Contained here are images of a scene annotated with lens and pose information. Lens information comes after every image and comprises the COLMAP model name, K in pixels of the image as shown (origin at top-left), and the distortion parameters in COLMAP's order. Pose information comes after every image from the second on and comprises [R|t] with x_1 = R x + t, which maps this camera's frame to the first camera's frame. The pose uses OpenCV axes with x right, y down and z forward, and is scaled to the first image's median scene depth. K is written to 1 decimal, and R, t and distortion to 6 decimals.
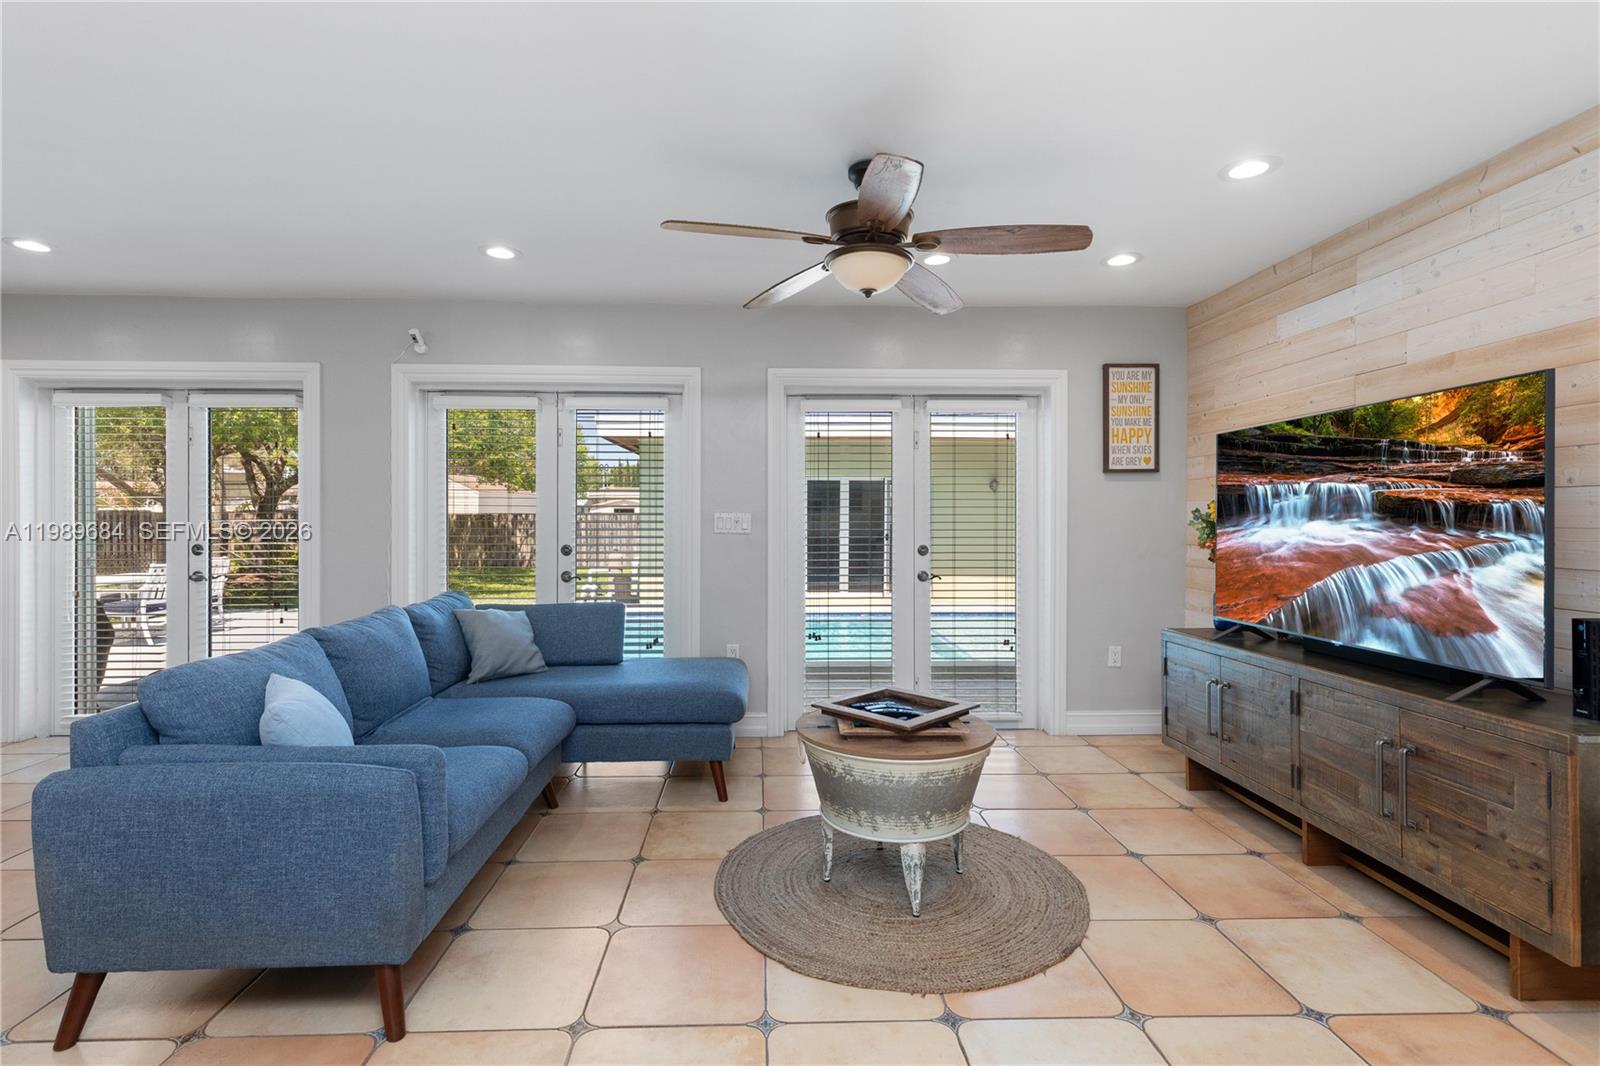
lens RADIAL K [[764.8, 0, 783.1], [0, 764.8, 521.2], [0, 0, 1]] dist [0.006084, -0.000655]
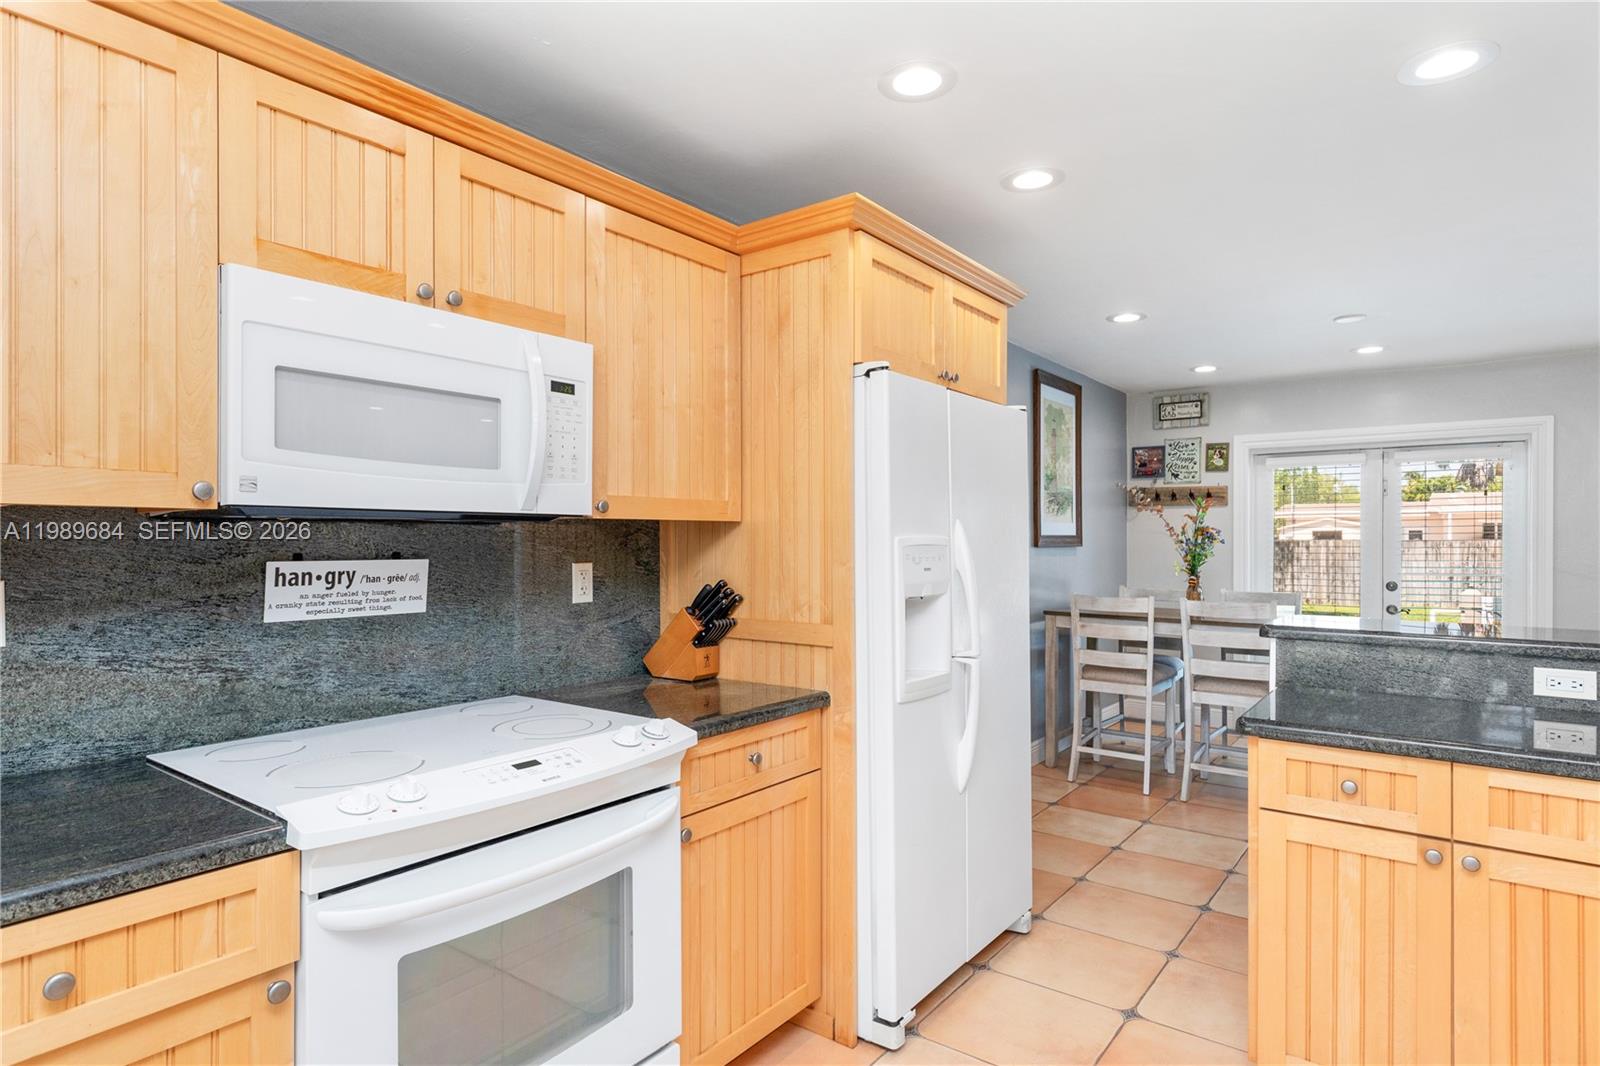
lens RADIAL K [[866.9, 0, 789.8], [0, 866.9, 539.1], [0, 0, 1]] dist [-0.000930, 0.000334]
pose [[0.772738, -0.000338, -0.634724, -0.733611], [-0.003684, 0.999981, -0.005017, -0.027806], [0.634714, 0.006216, 0.772722, -0.670358]]
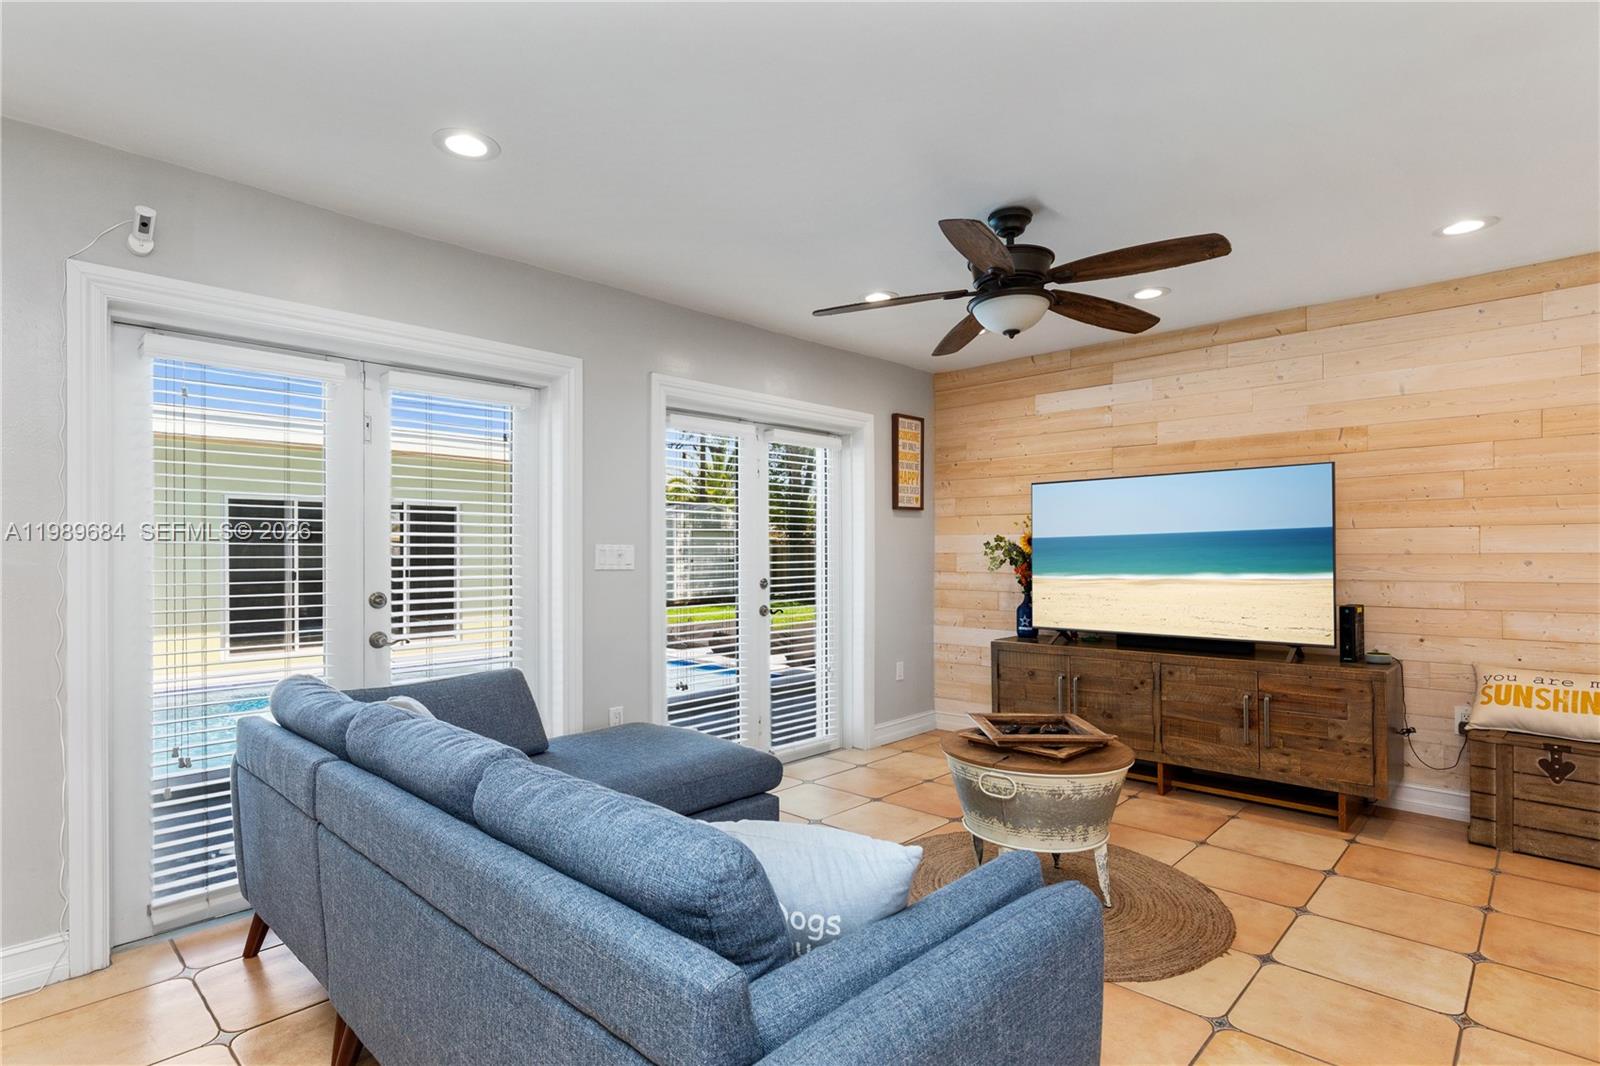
lens RADIAL K [[807.0, 0, 780.2], [0, 807.0, 549.0], [0, 0, 1]] dist [-0.002095, -0.000844]
pose [[0.719857, -0.002637, 0.694117, -0.604915], [0.005765, 0.999981, -0.002180, -0.003614], [-0.694098, 0.005571, 0.719859, 0.297912]]
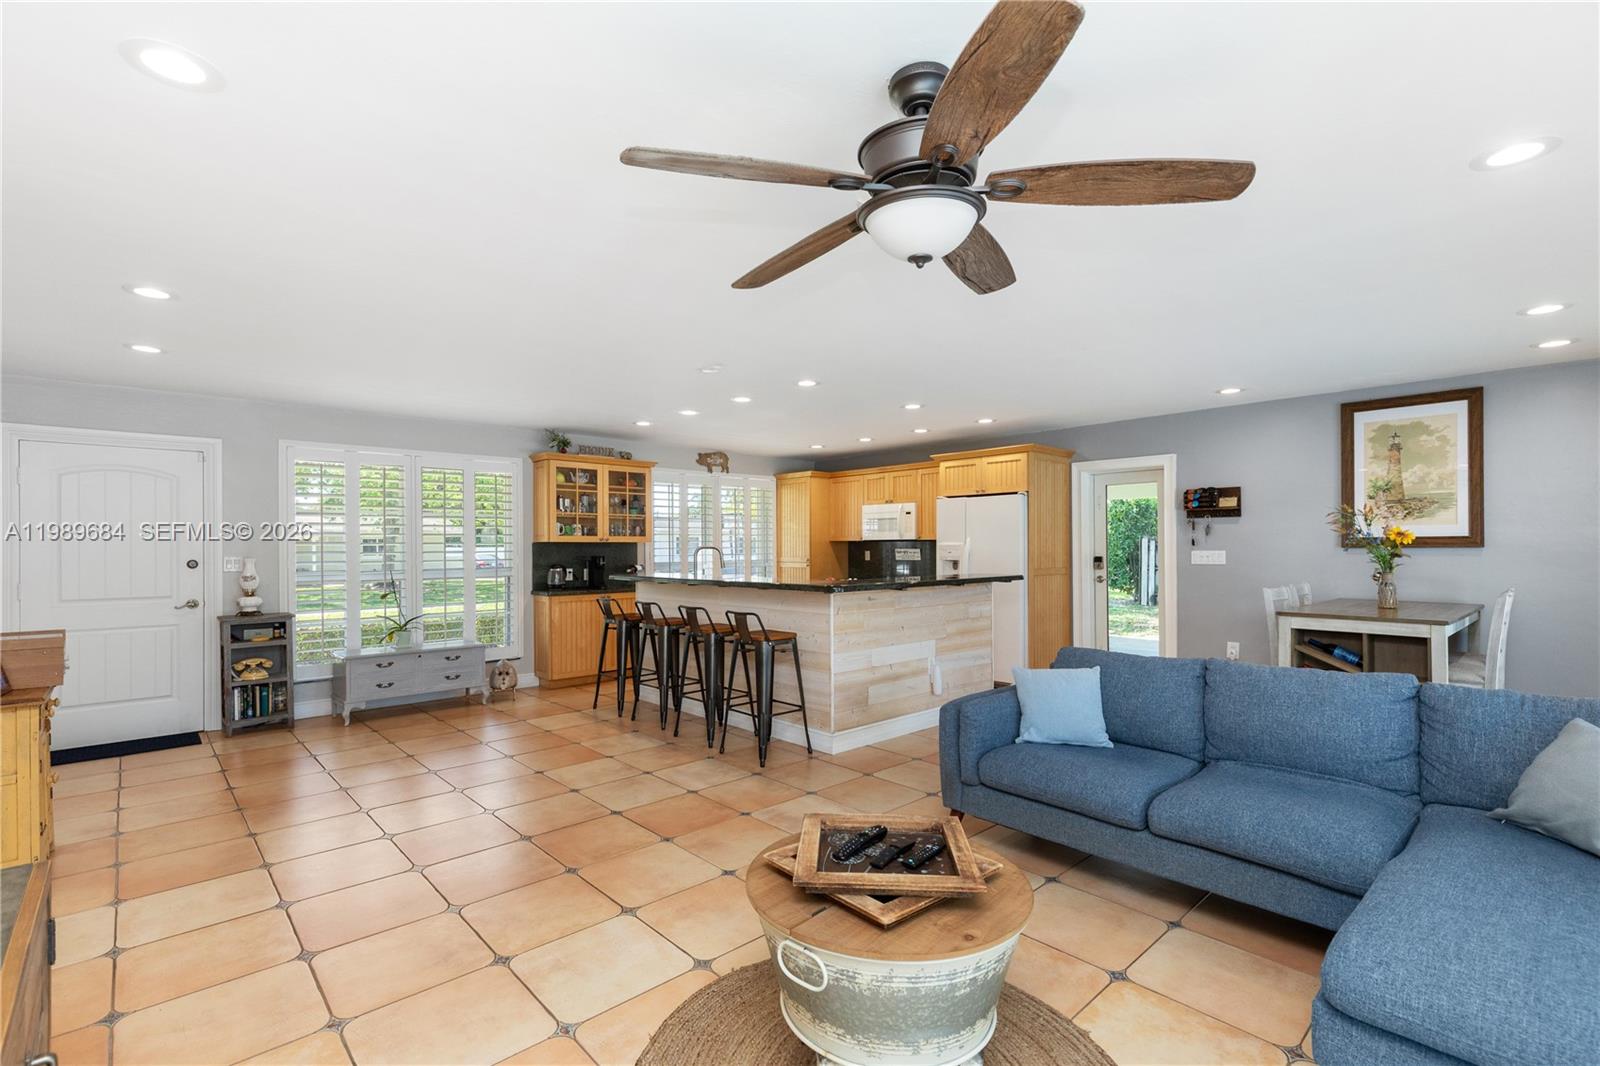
lens RADIAL K [[723.9, 0, 788.7], [0, 723.9, 544.3], [0, 0, 1]] dist [0.005852, 0.000203]
pose [[-0.759370, -0.001273, -0.650657, 0.442864], [-0.000166, 0.999998, -0.001763, -0.026658], [0.650658, -0.001230, -0.759370, 0.990813]]
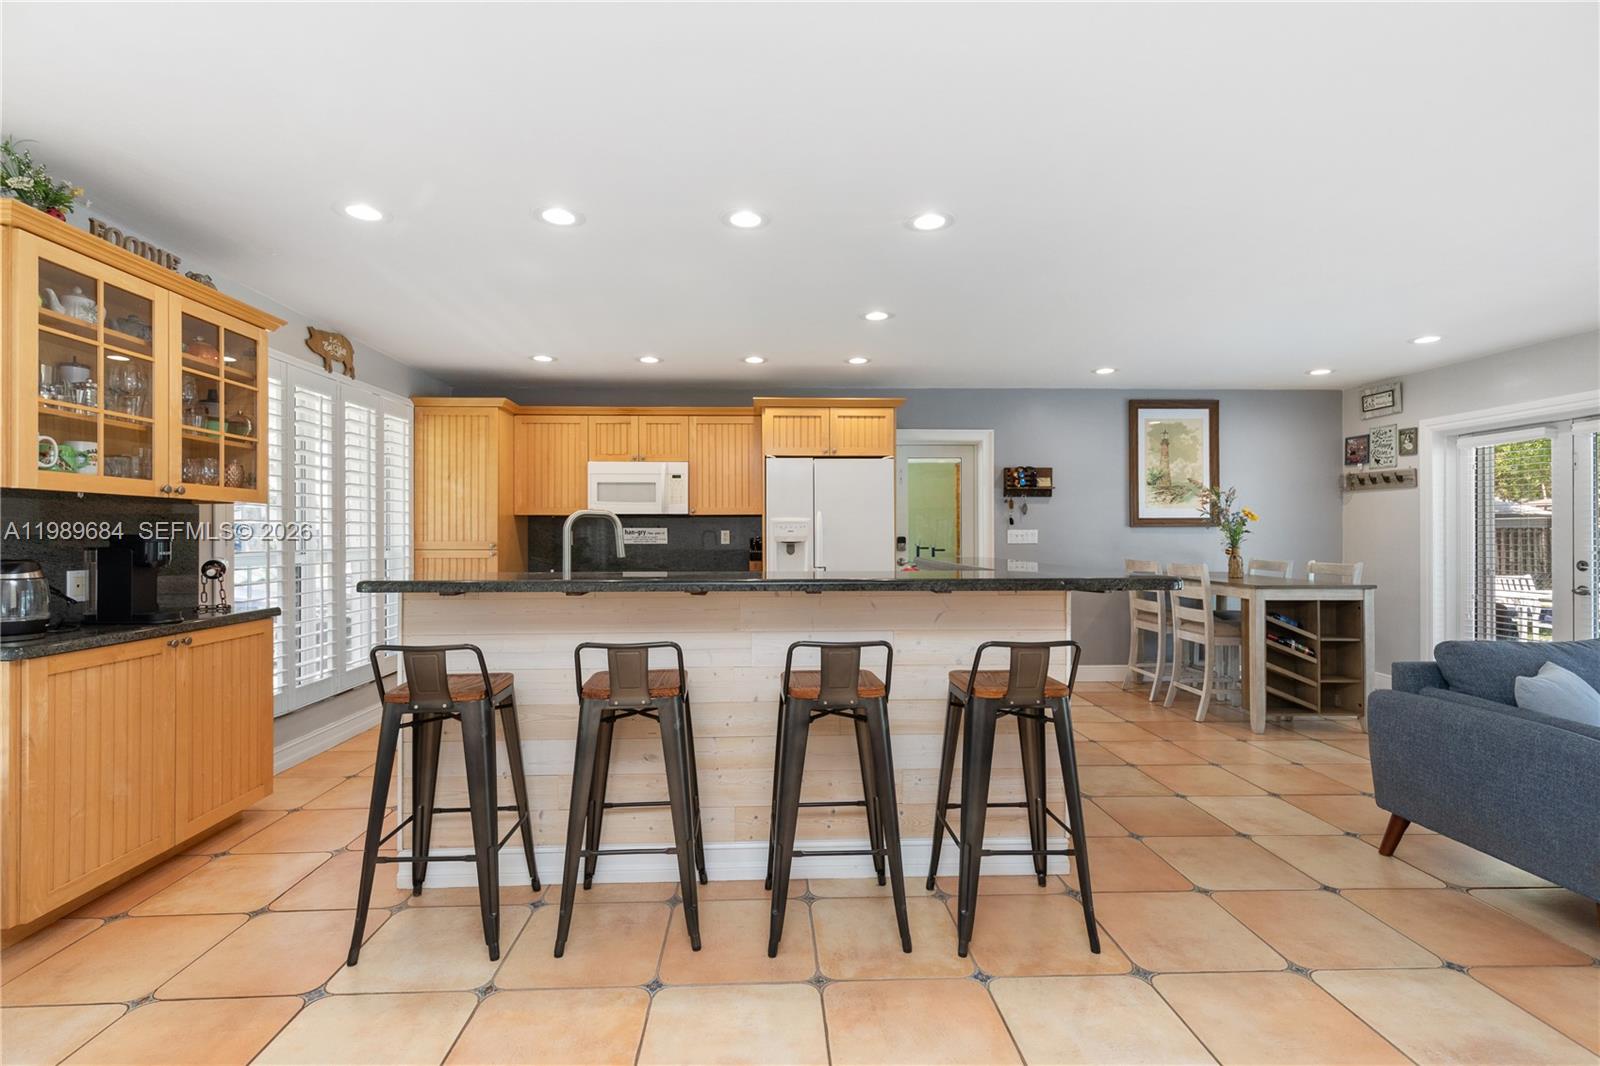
lens RADIAL K [[726.2, 0, 788.2], [0, 726.2, 534.9], [0, 0, 1]] dist [0.005131, 0.000329]
pose [[0.005099, -0.001617, -0.999986, 0.299006], [-0.003514, 0.999992, -0.001635, -0.000616], [0.999981, 0.003522, 0.005093, -0.140706]]
